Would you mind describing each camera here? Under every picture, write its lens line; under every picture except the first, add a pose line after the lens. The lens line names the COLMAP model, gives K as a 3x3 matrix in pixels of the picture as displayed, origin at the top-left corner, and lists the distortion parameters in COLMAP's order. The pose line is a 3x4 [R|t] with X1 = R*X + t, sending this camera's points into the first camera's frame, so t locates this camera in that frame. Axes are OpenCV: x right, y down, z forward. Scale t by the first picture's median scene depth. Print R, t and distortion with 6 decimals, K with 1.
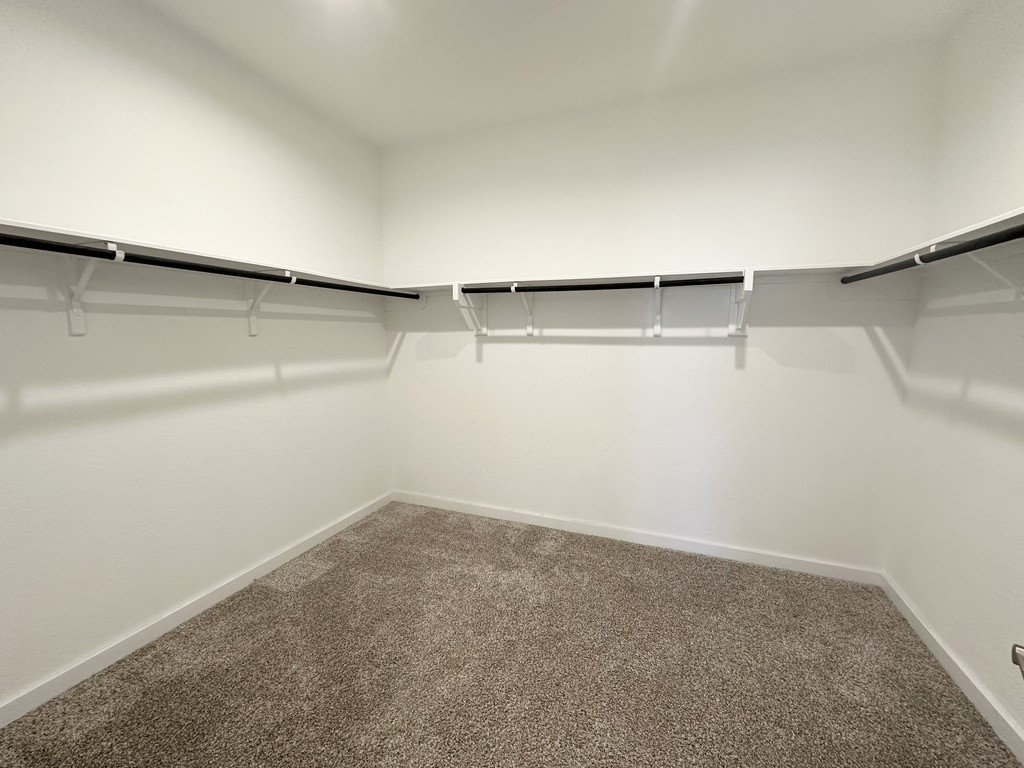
lens RADIAL K [[411.4, 0, 513.1], [0, 411.4, 381.6], [0, 0, 1]] dist [-0.002910, -0.000059]
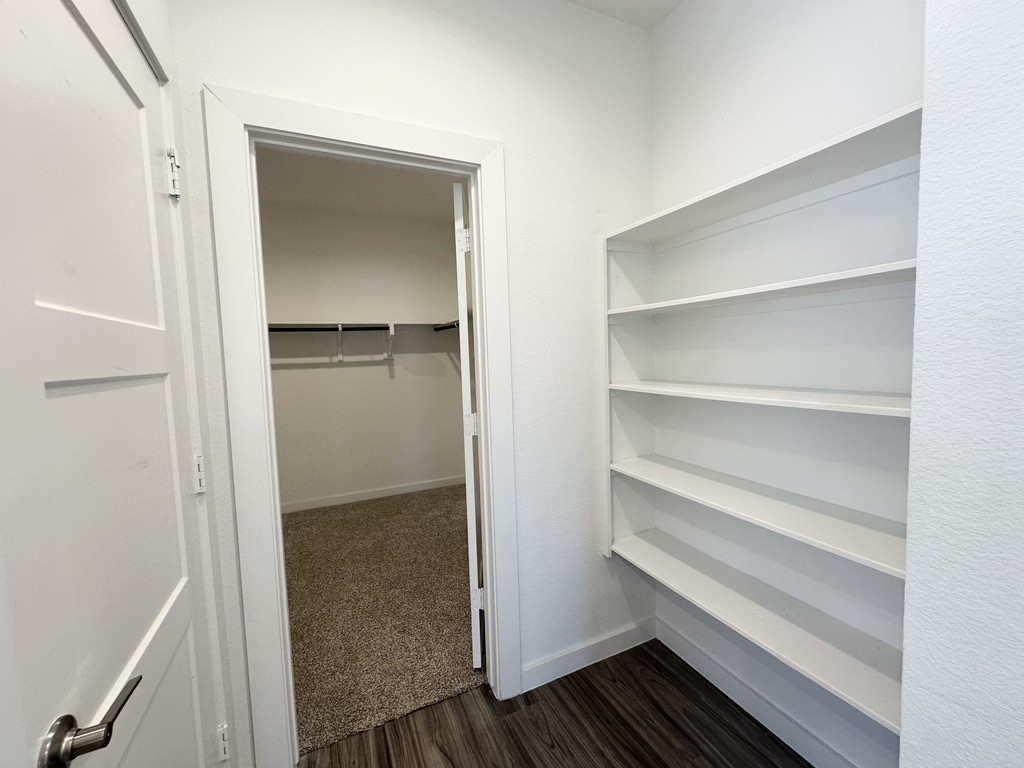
lens RADIAL K [[411.4, 0, 513.7], [0, 411.4, 384.1], [0, 0, 1]] dist [-0.002910, -0.000059]
pose [[0.686100, -0.076006, 0.723526, -0.352484], [0.118050, 0.992978, -0.007631, 0.066703], [-0.717865, 0.090648, 0.690255, -0.559177]]
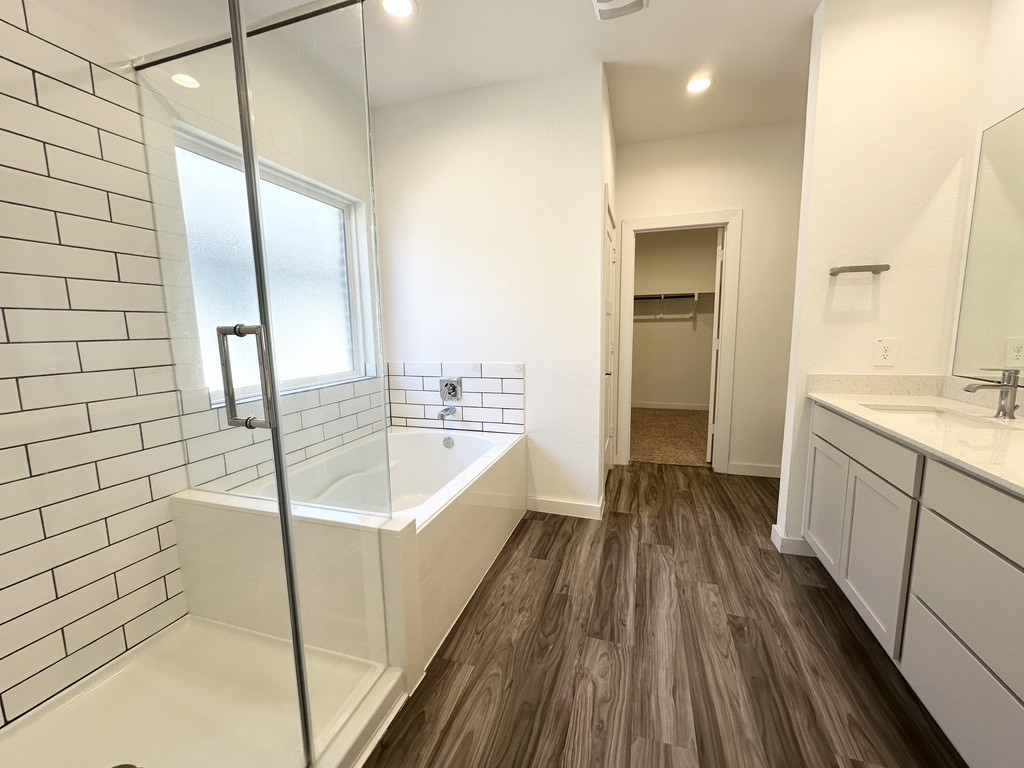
lens RADIAL K [[411.4, 0, 516.7], [0, 411.4, 383.8], [0, 0, 1]] dist [-0.002910, -0.000059]
pose [[0.997310, -0.026031, 0.068521, -0.735279], [0.024702, 0.999491, 0.020176, 0.223676], [-0.069012, -0.018429, 0.997446, -1.482482]]
